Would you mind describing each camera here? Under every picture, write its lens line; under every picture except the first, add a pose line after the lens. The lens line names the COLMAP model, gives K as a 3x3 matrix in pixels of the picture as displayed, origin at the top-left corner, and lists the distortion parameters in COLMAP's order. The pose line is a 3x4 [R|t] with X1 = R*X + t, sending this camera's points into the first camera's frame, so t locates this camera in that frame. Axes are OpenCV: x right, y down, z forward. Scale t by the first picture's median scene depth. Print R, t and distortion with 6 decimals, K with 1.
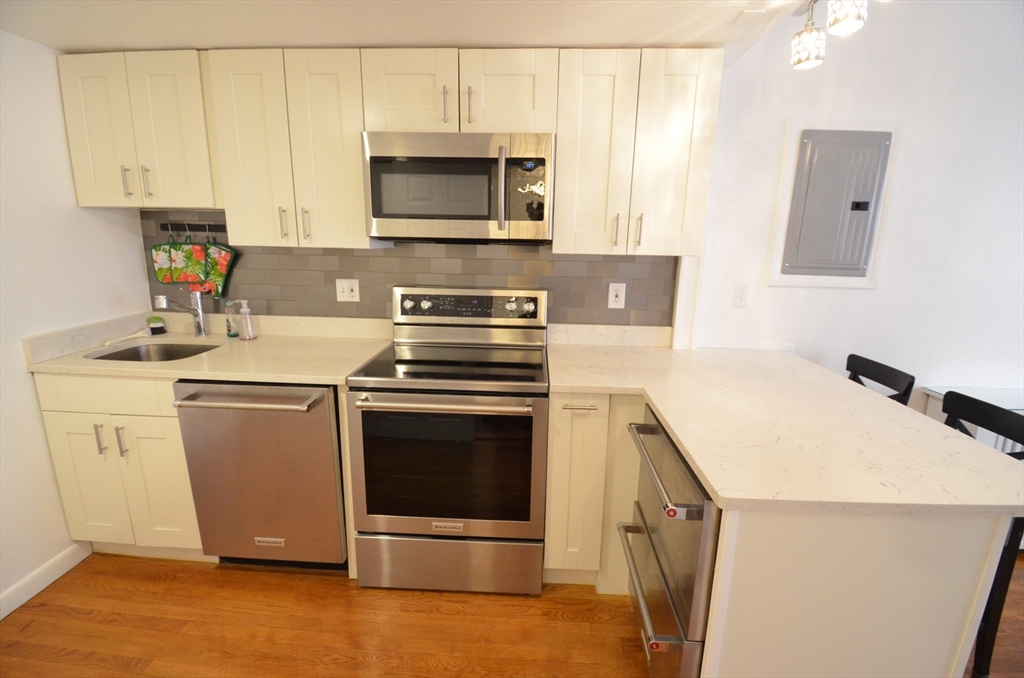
lens RADIAL K [[456.2, 0, 521.0], [0, 456.2, 335.8], [0, 0, 1]] dist [-0.001238, -0.012892]
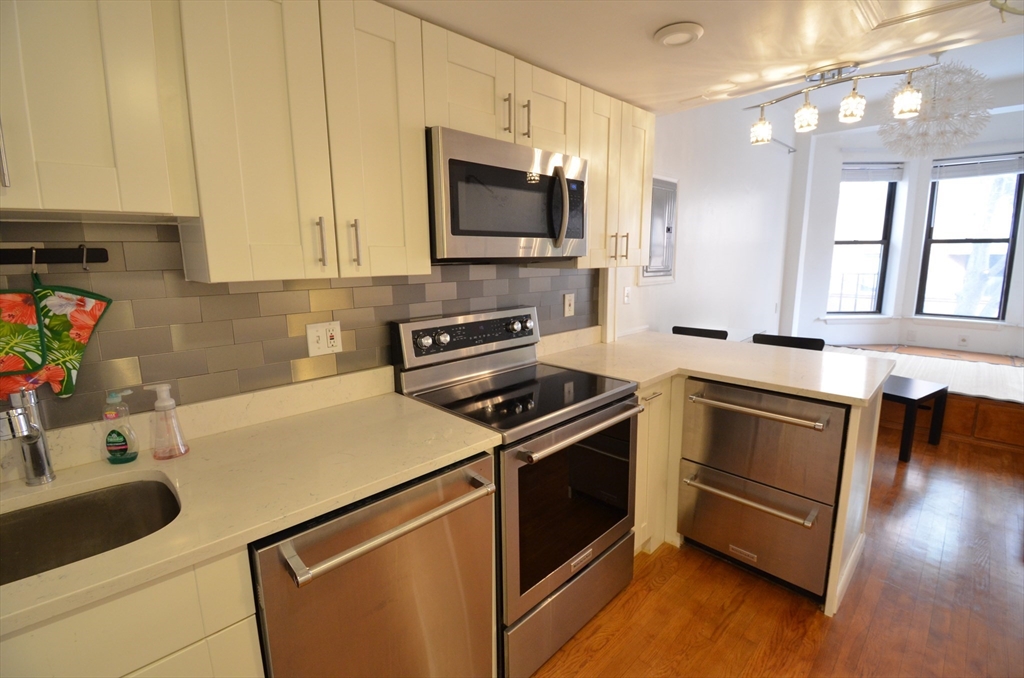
lens RADIAL K [[456.2, 0, 511.0], [0, 456.2, 333.4], [0, 0, 1]] dist [-0.001238, -0.012892]
pose [[0.678073, -0.149040, 0.719725, -0.742746], [0.181734, 0.982817, 0.032305, -0.084560], [-0.712172, 0.108894, 0.693508, 0.340676]]
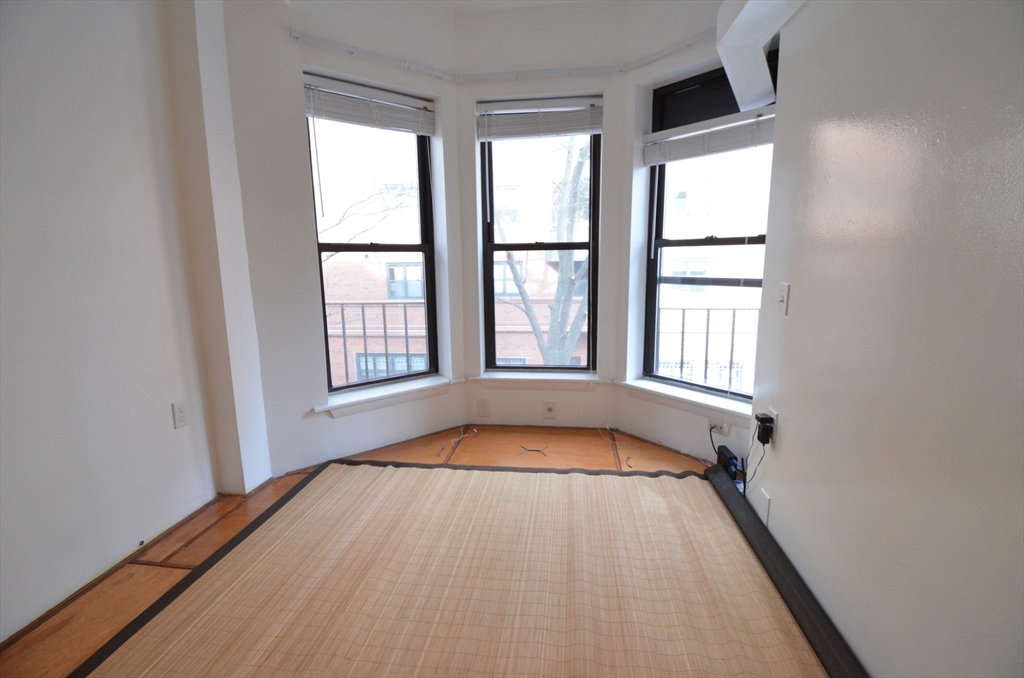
lens RADIAL K [[456.2, 0, 512.9], [0, 456.2, 334.2], [0, 0, 1]] dist [-0.001238, -0.012892]
pose [[0.066931, -0.181185, 0.981169, 1.153782], [0.229112, 0.959888, 0.161627, -0.034450], [-0.971096, 0.213980, 0.105758, 0.200454]]
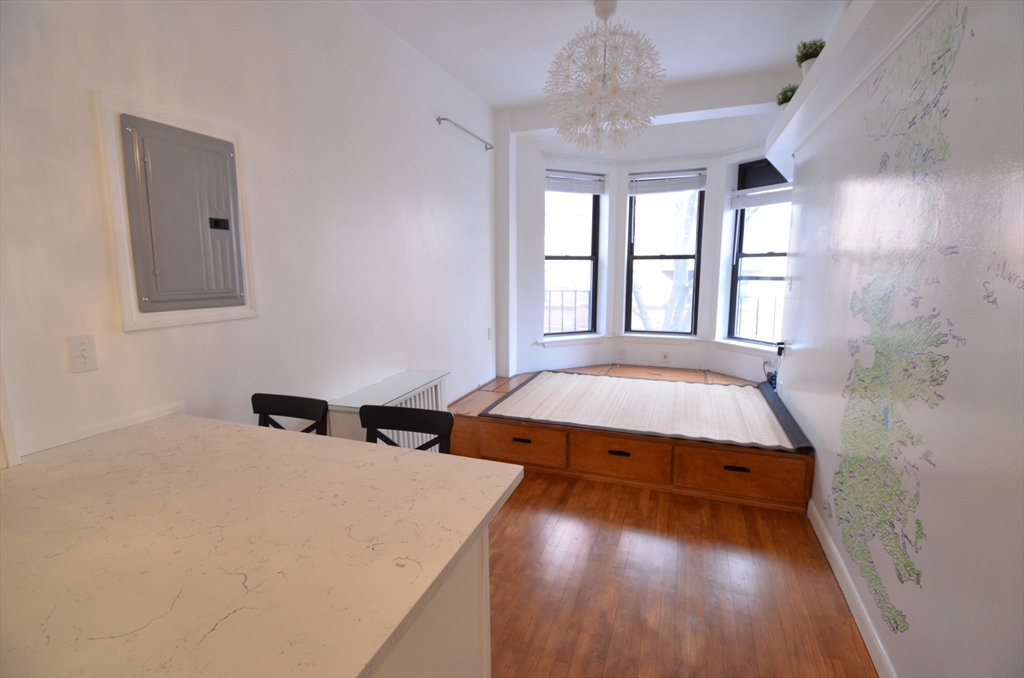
lens RADIAL K [[456.2, 0, 506.0], [0, 456.2, 336.5], [0, 0, 1]] dist [-0.001238, -0.012892]
pose [[0.310218, -0.157652, 0.937502, 0.081707], [0.215255, 0.972190, 0.092257, -0.042723], [-0.925975, 0.173182, 0.335526, 0.243340]]
